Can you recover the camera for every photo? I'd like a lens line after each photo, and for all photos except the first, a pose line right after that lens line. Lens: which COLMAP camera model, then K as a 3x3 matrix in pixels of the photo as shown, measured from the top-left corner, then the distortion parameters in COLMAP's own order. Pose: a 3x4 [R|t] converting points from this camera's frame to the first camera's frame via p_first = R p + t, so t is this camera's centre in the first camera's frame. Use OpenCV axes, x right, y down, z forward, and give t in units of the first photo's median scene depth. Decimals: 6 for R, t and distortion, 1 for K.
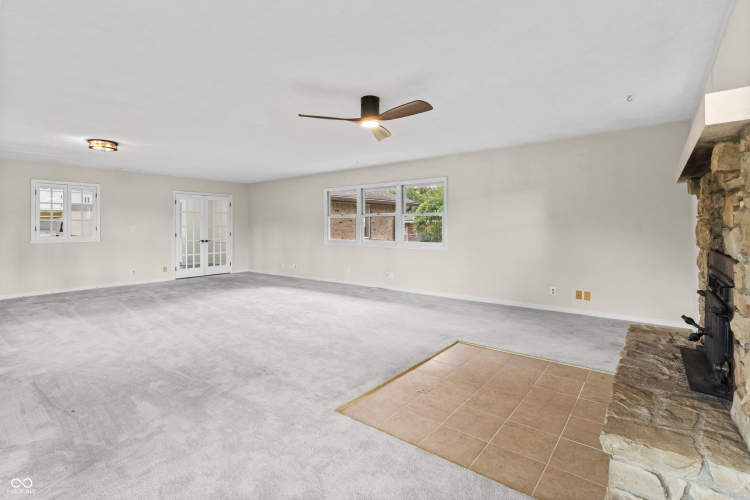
lens RADIAL K [[346.6, 0, 370.7], [0, 346.6, 222.2], [0, 0, 1]] dist [0.003940, -0.000381]
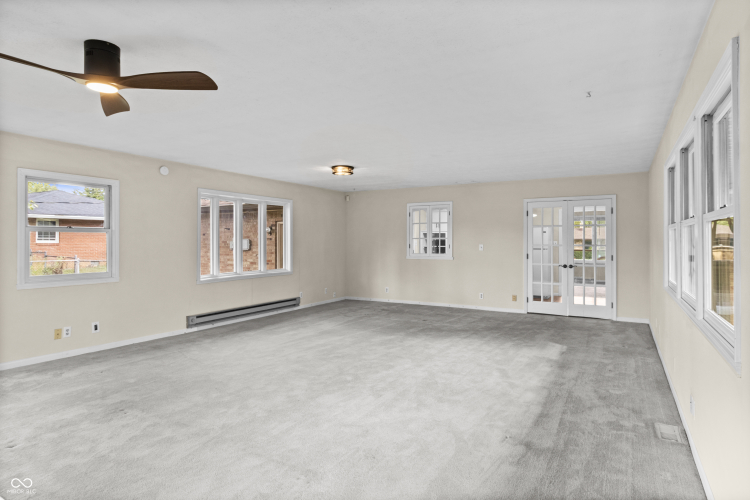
lens RADIAL K [[422.4, 0, 377.8], [0, 422.4, 249.5], [0, 0, 1]] dist [0.004674, -0.001464]
pose [[0.171053, 0.020550, -0.985047, 0.308922], [0.010102, 0.999693, 0.022610, -0.002548], [0.985210, -0.013818, 0.170793, 0.514718]]
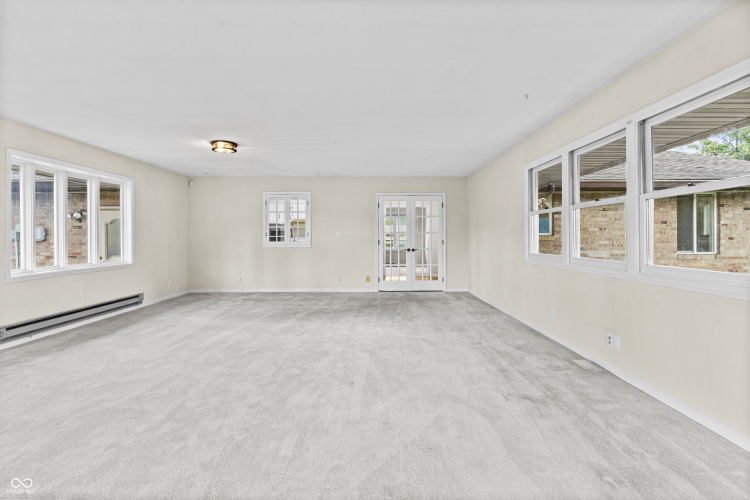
lens RADIAL K [[372.1, 0, 374.4], [0, 372.1, 246.1], [0, 0, 1]] dist [0.002334, -0.000715]
pose [[0.639672, 0.019606, -0.768398, 0.168519], [0.008932, 0.999418, 0.032935, 0.015281], [0.768596, -0.027931, 0.639125, 0.380677]]
